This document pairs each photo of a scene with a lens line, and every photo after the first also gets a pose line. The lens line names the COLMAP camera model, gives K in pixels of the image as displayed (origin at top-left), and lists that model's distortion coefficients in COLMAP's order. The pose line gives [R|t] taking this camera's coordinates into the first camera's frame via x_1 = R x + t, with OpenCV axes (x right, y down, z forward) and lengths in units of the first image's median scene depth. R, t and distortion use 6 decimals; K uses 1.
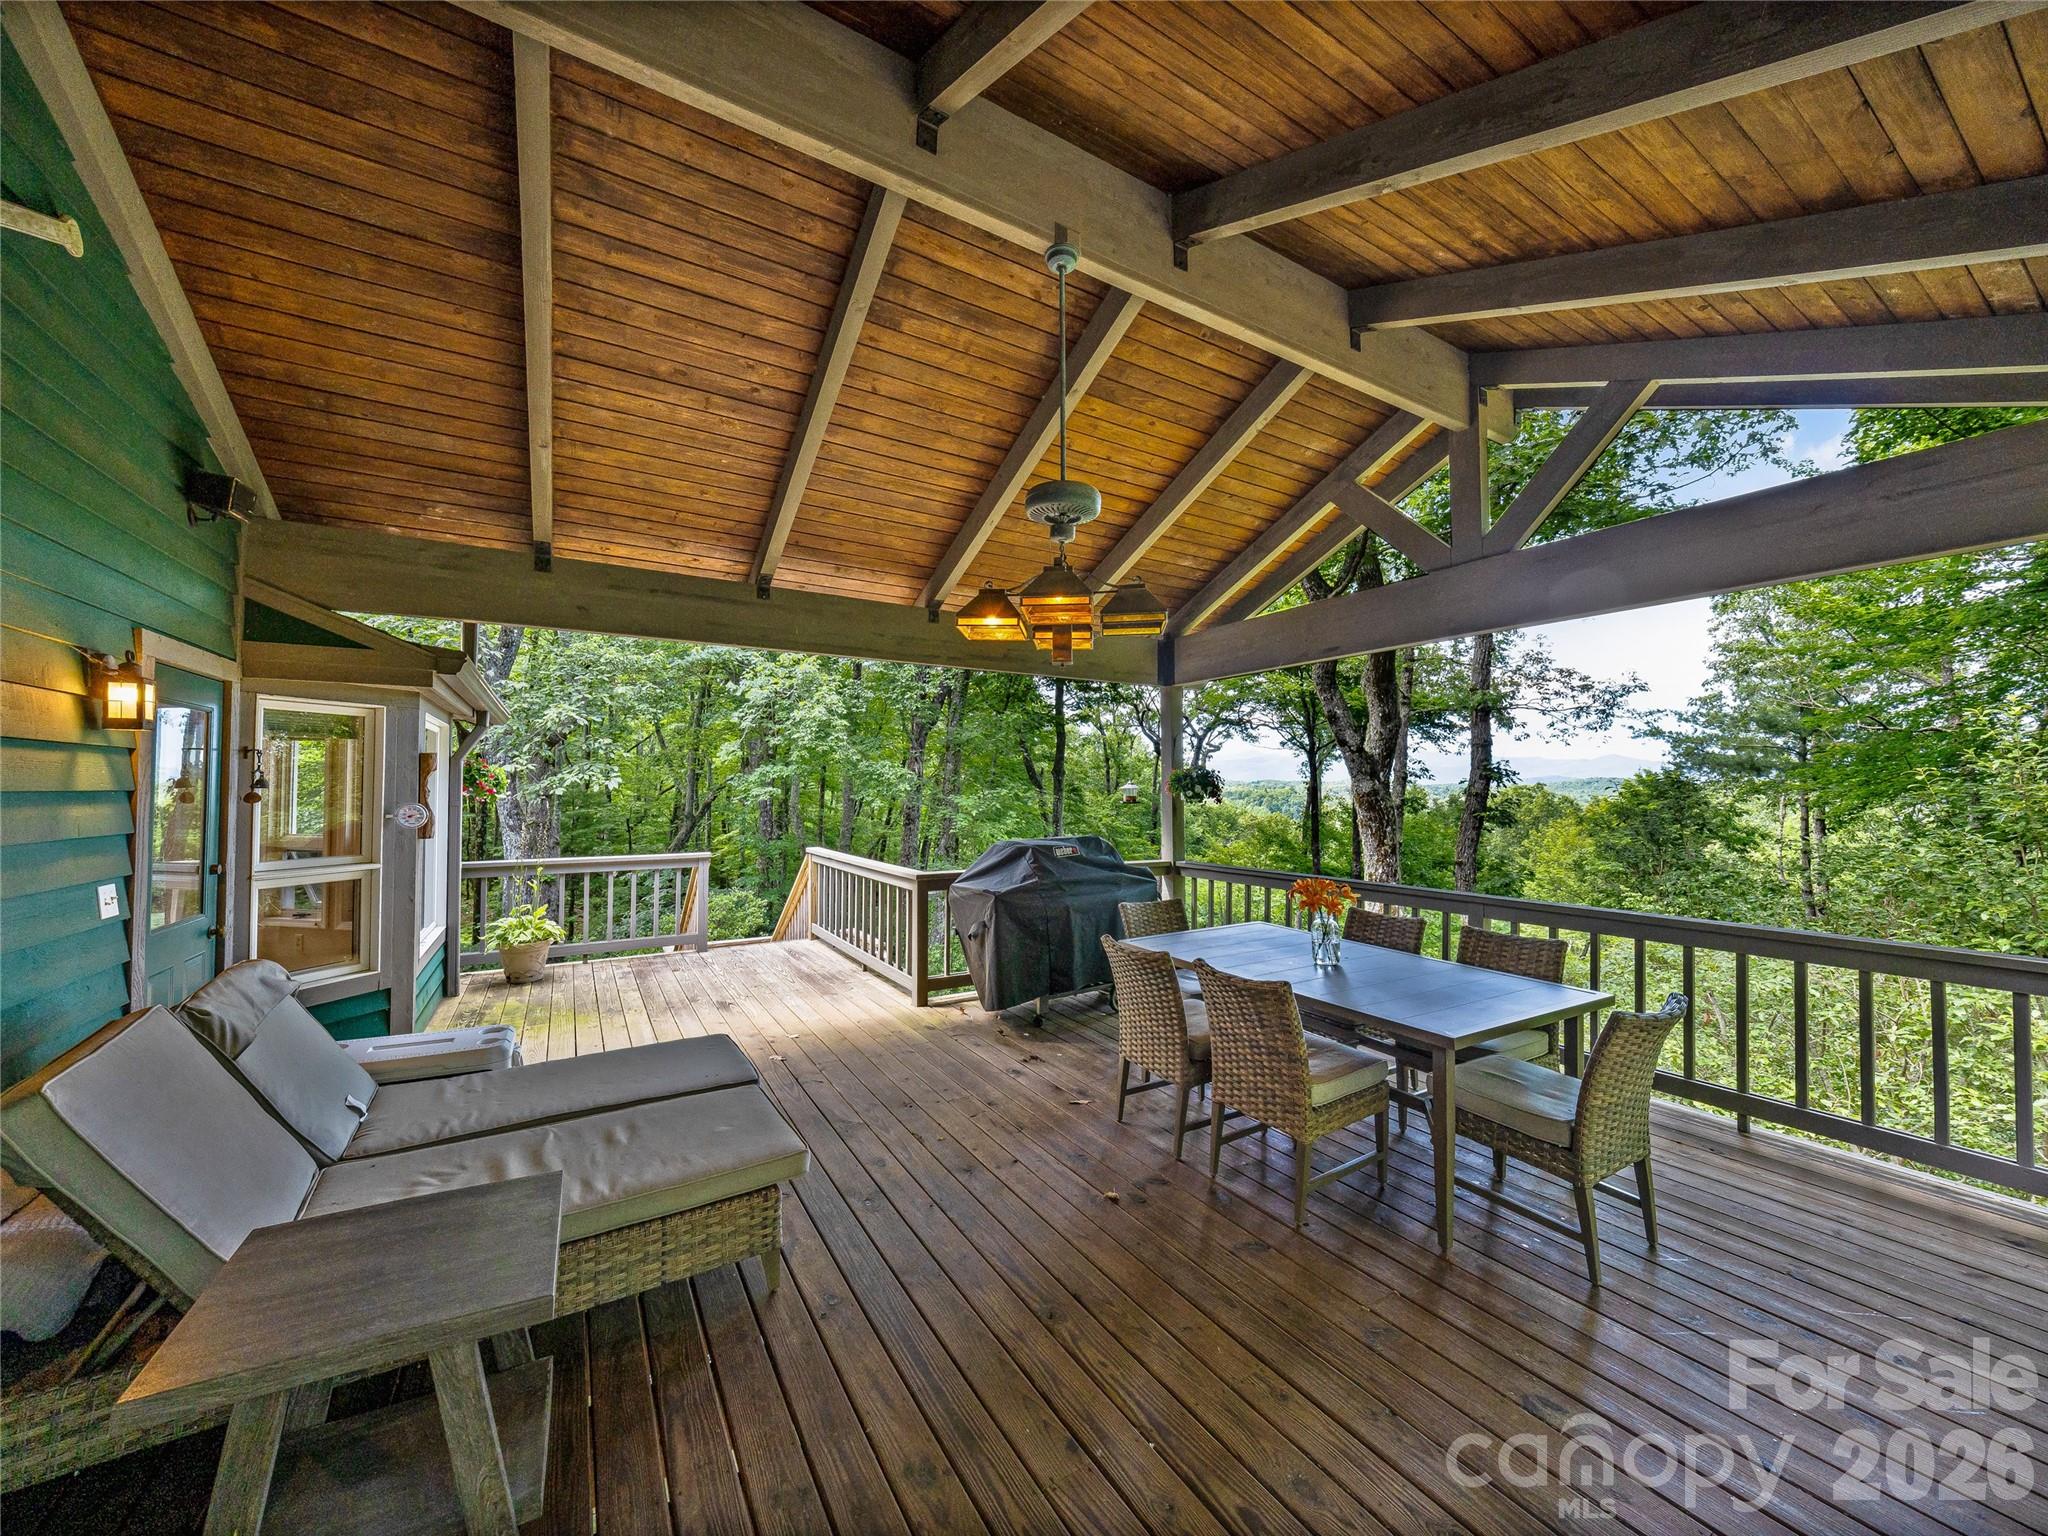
lens RADIAL K [[751.4, 0, 1013.9], [0, 751.4, 763.3], [0, 0, 1]] dist [0.010599, -0.014765]
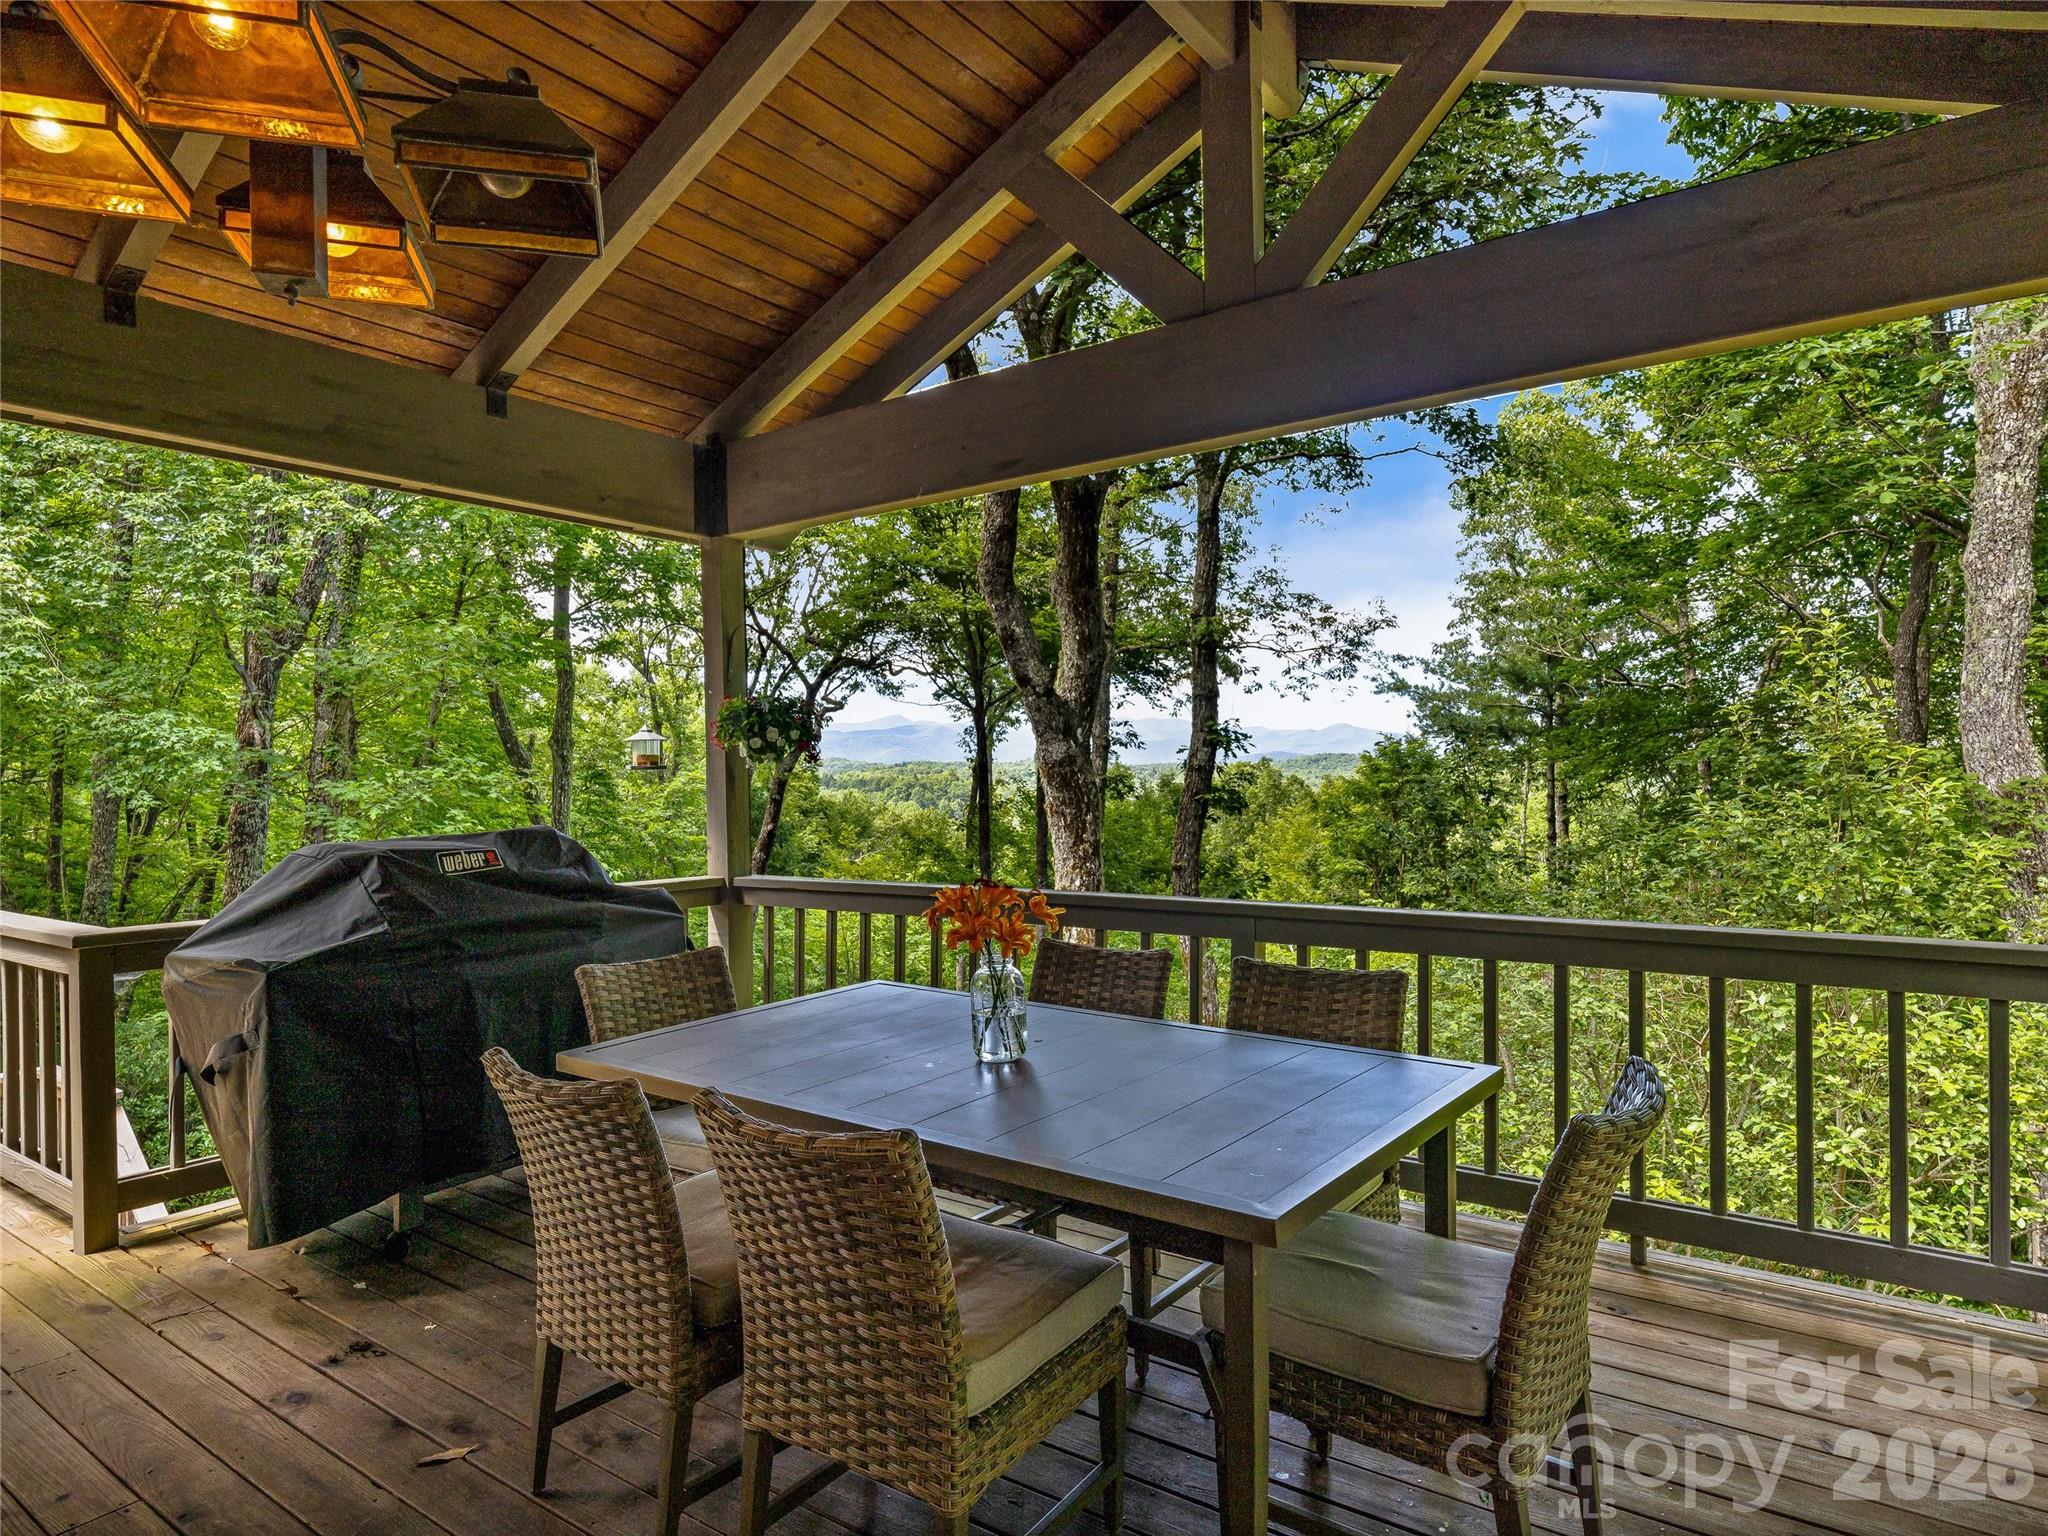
lens RADIAL K [[1203.3, 0, 1016.5], [0, 1203.3, 761.4], [0, 0, 1]] dist [0.004405, -0.000865]
pose [[0.918136, -0.011277, 0.396105, 0.067062], [0.002611, 0.999745, 0.022411, 0.032732], [-0.396257, -0.019542, 0.917932, 0.160888]]
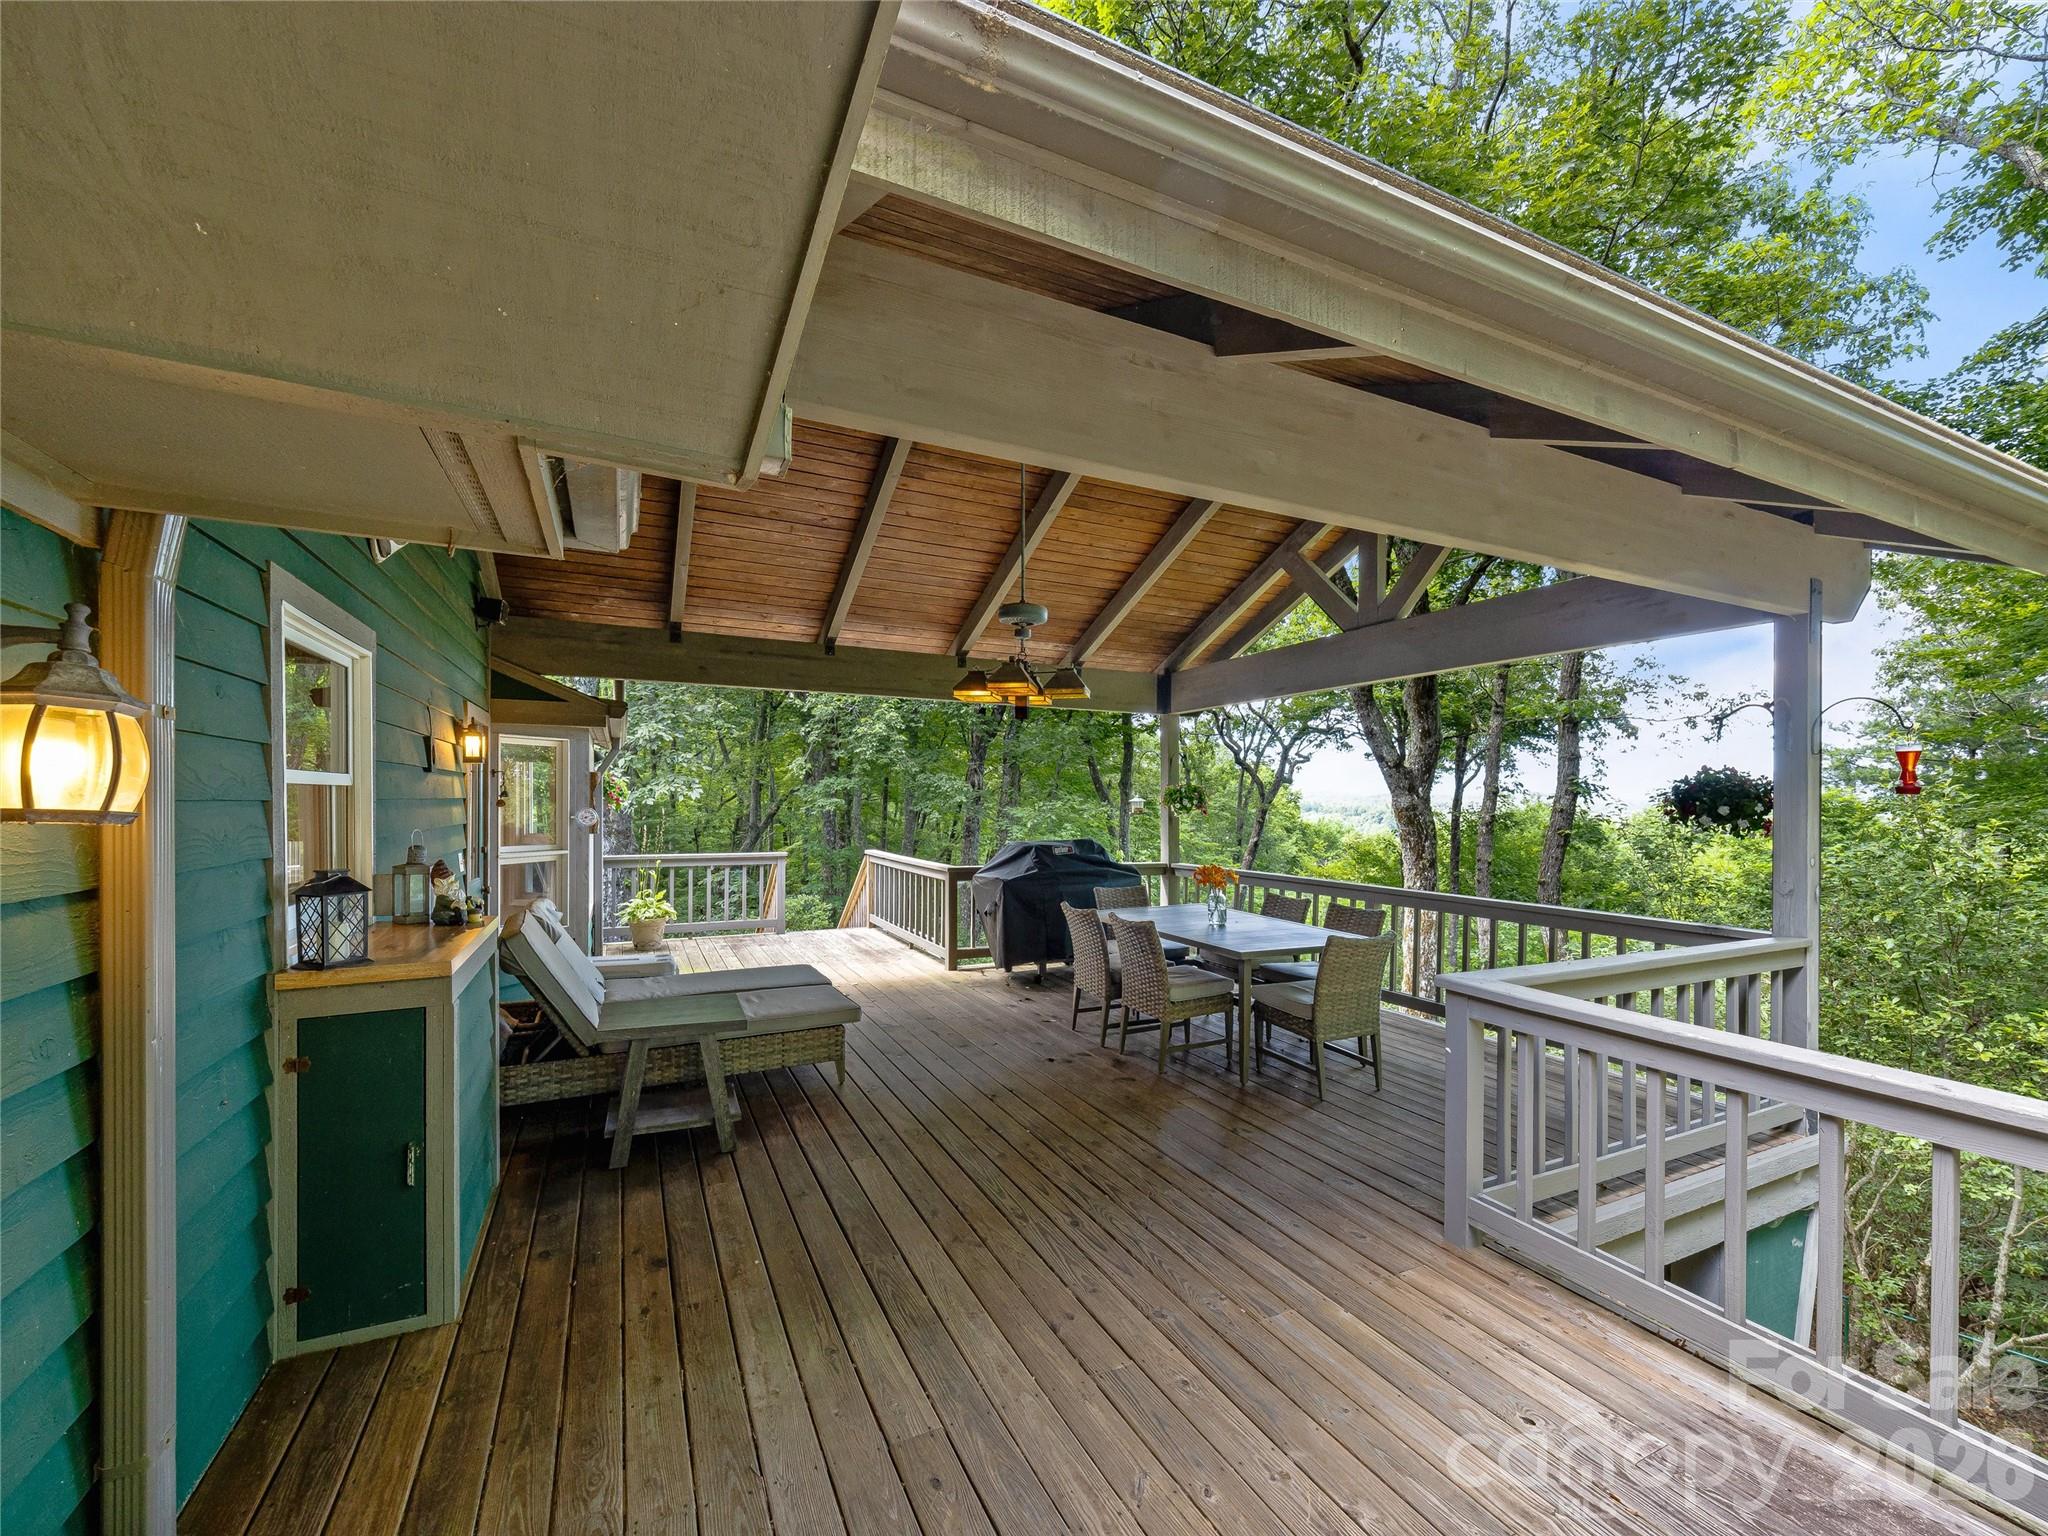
lens RADIAL K [[827.4, 0, 1023.4], [0, 827.4, 807.9], [0, 0, 1]] dist [0.001767, 0.000051]
pose [[0.996194, 0.007314, -0.086858, 0.097283], [-0.003668, 0.999108, 0.042065, -0.010206], [0.087088, -0.041586, 0.995332, -0.311595]]
